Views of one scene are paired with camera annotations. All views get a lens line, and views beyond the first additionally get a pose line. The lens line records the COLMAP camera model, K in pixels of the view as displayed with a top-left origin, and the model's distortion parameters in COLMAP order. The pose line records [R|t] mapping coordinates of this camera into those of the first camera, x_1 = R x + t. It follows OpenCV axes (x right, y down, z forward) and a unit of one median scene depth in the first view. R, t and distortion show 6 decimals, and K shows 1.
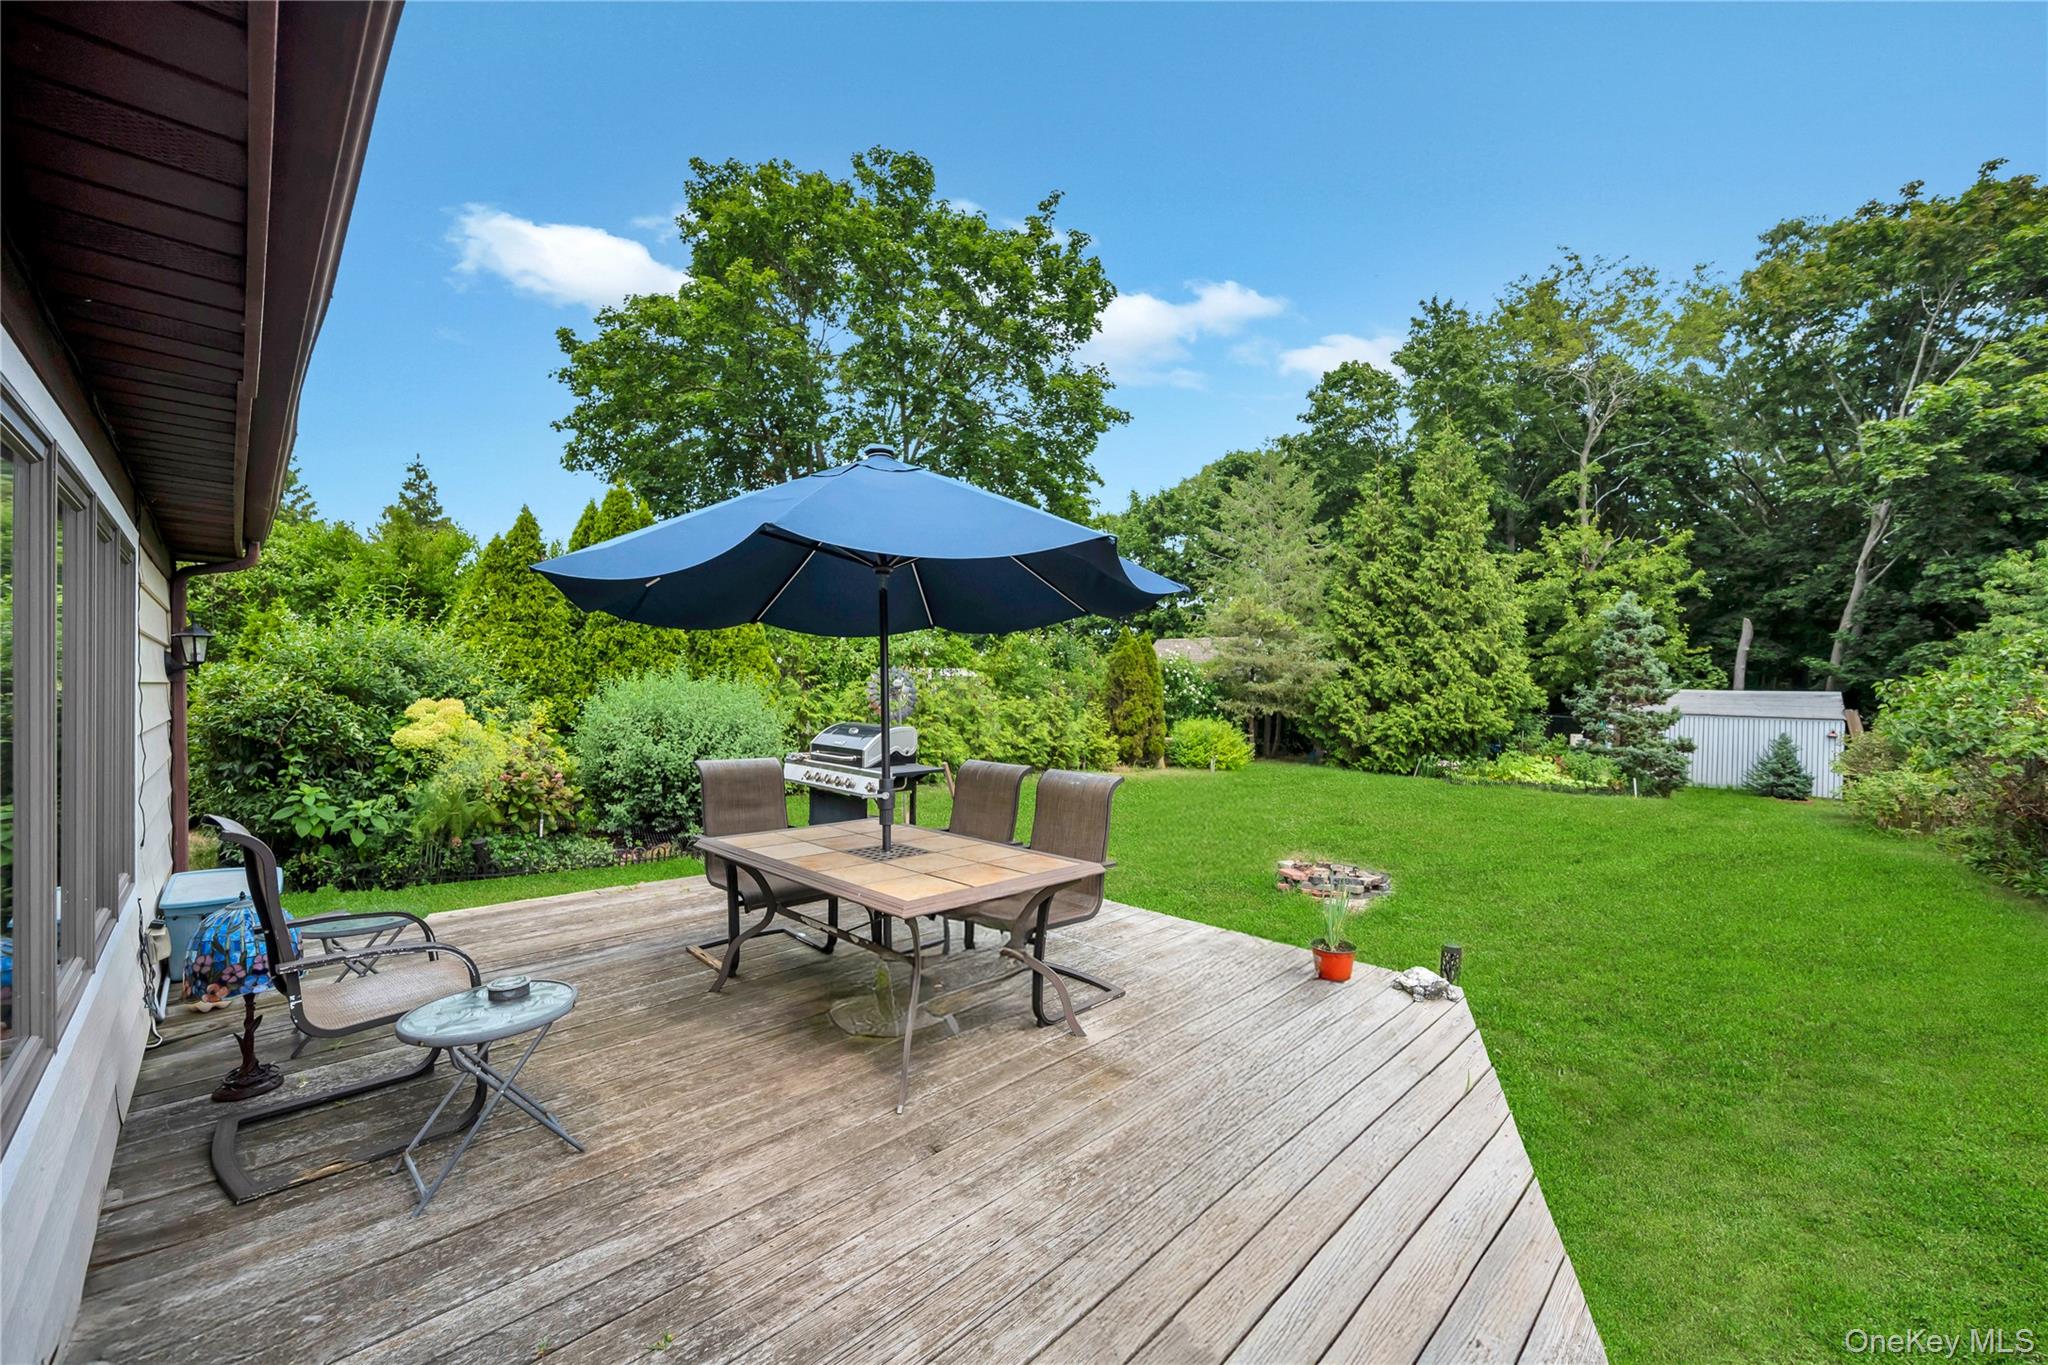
lens RADIAL K [[808.7, 0, 1024.0], [0, 808.7, 682.5], [0, 0, 1]] dist [0.000421, -0.007388]
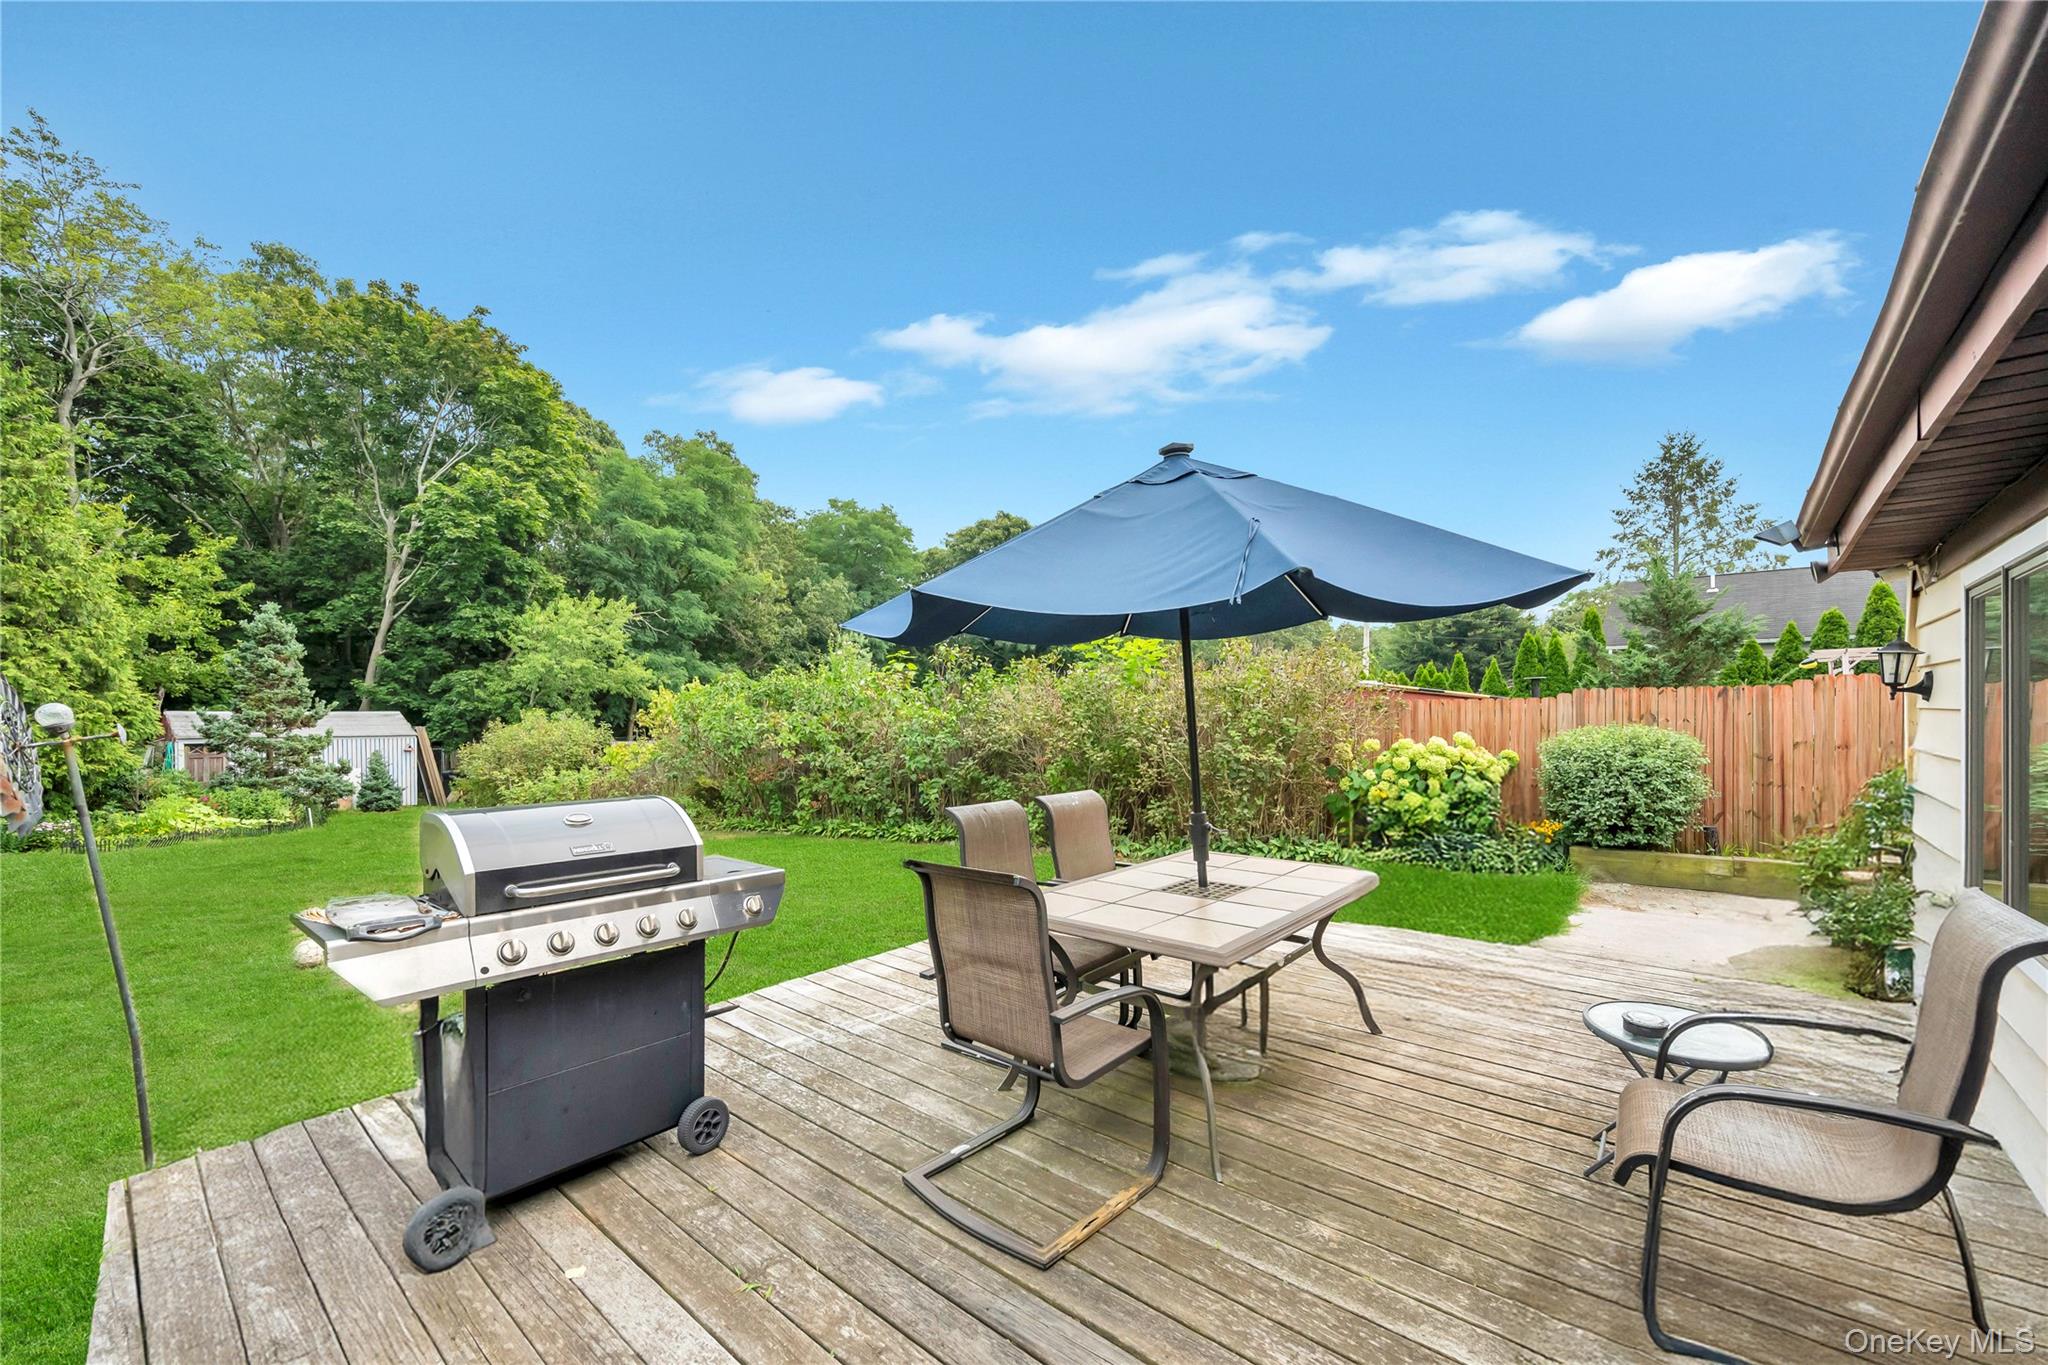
lens RADIAL K [[808.7, 0, 1024.0], [0, 808.7, 682.5], [0, 0, 1]] dist [0.000421, -0.007388]
pose [[-0.086257, 0.022073, 0.996028, -0.220665], [0.001866, 0.999756, -0.021994, -0.002335], [-0.996271, -0.000038, -0.086277, 0.258047]]
